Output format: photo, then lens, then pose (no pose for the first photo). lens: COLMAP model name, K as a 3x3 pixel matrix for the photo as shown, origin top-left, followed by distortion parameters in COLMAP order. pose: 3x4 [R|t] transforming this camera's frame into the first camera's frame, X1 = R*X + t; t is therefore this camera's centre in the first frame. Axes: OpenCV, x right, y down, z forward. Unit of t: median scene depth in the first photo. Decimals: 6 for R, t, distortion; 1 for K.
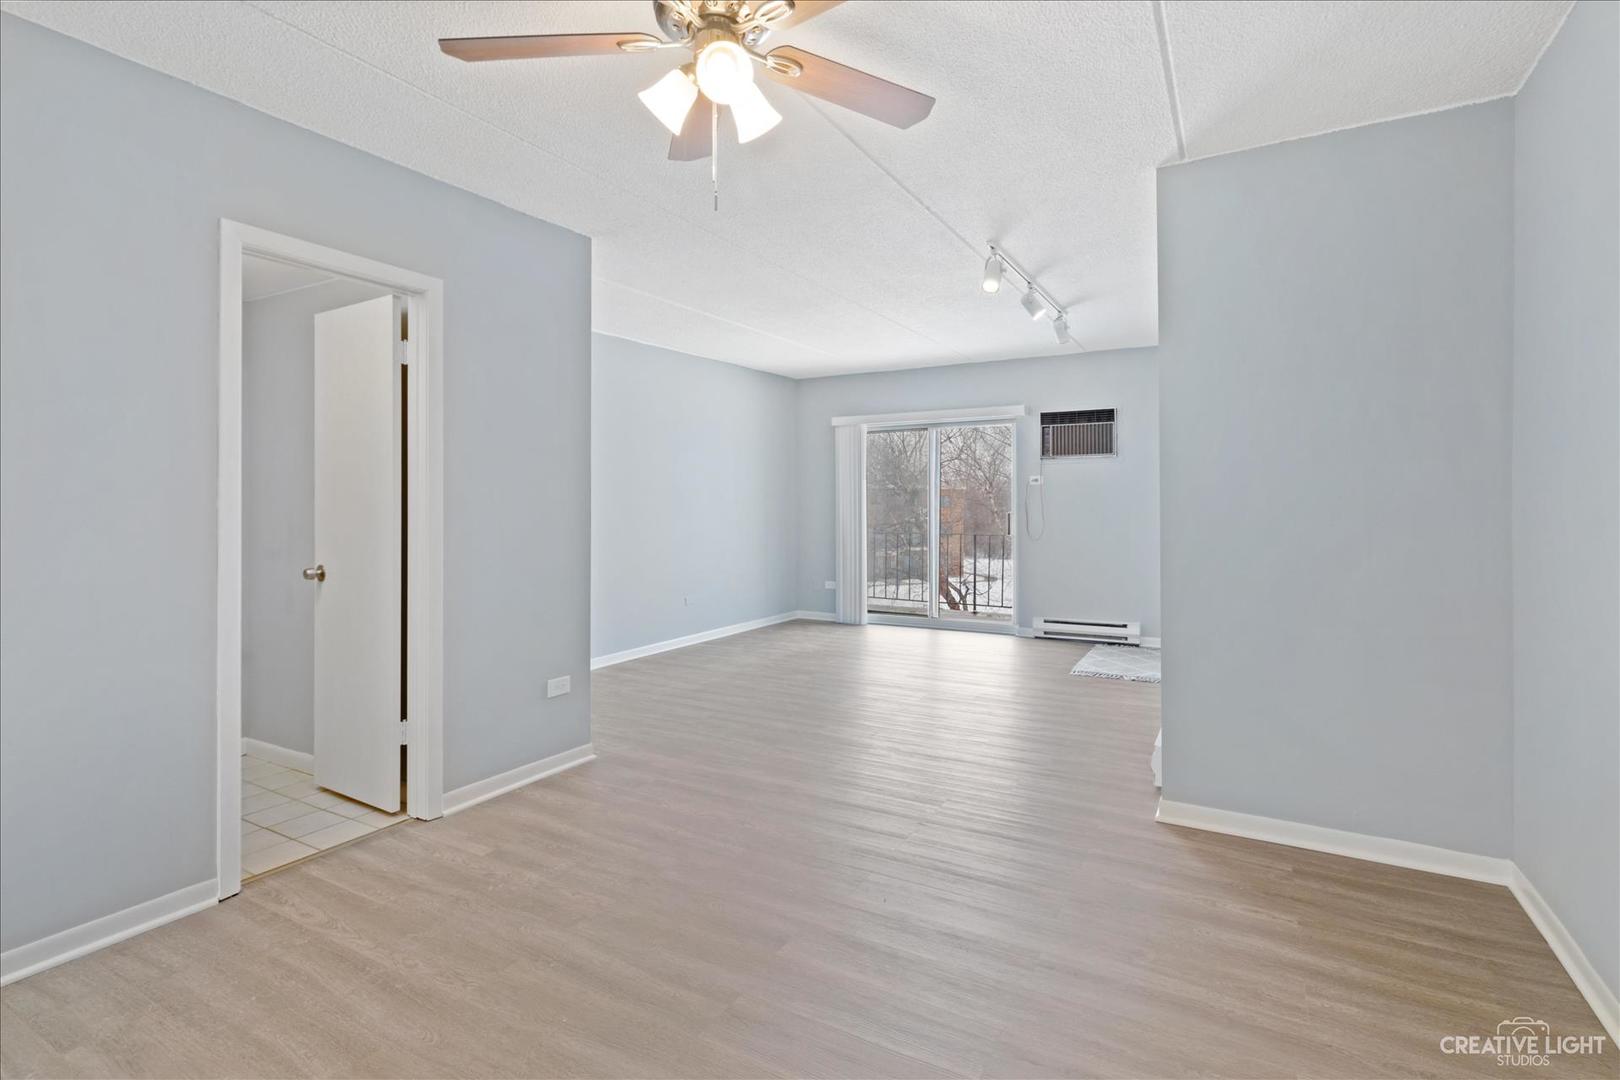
lens RADIAL K [[755.9, 0, 818.9], [0, 755.9, 513.0], [0, 0, 1]] dist [0.008857, -0.000342]
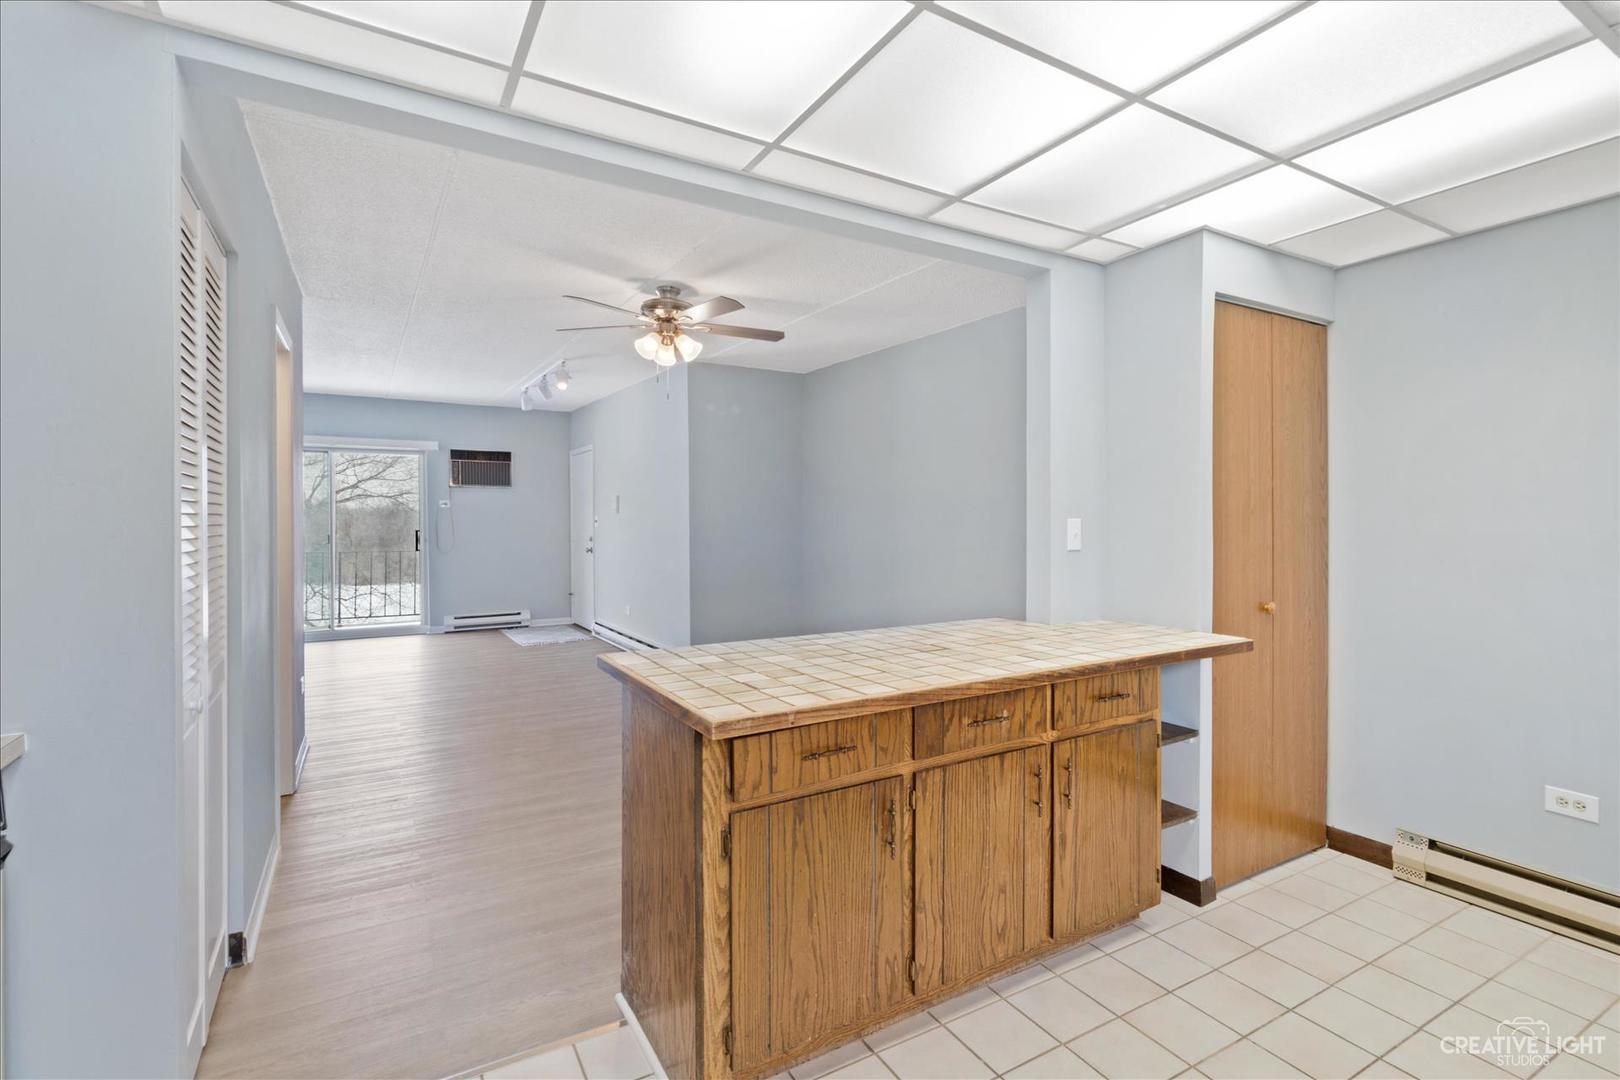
lens RADIAL K [[755.9, 0, 818.4], [0, 755.9, 541.1], [0, 0, 1]] dist [0.008857, -0.000342]
pose [[0.490861, -0.015820, 0.871094, -0.483249], [0.005903, 0.999873, 0.014832, 0.002138], [-0.871218, -0.002138, 0.490891, -0.123496]]
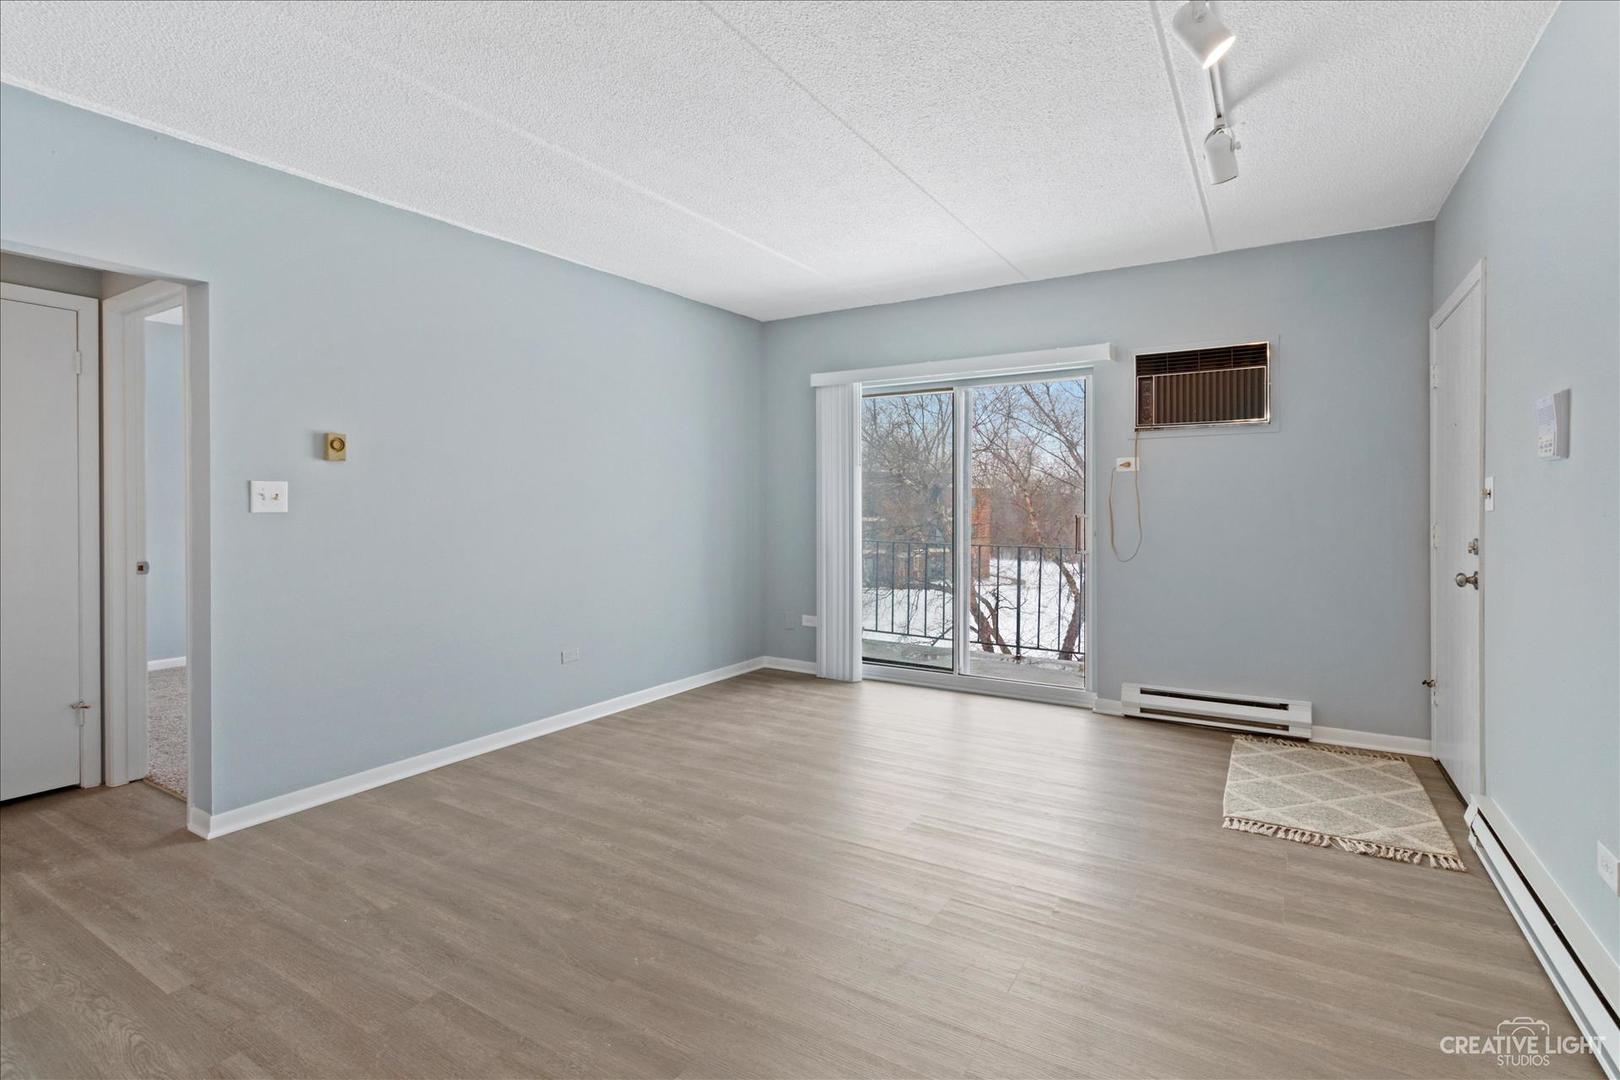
lens RADIAL K [[755.9, 0, 817.2], [0, 755.9, 510.1], [0, 0, 1]] dist [0.008857, -0.000342]
pose [[0.999382, 0.004524, -0.034873, 0.052980], [-0.004705, 0.999976, -0.005111, -0.001552], [0.034849, 0.005271, 0.999379, 0.365721]]
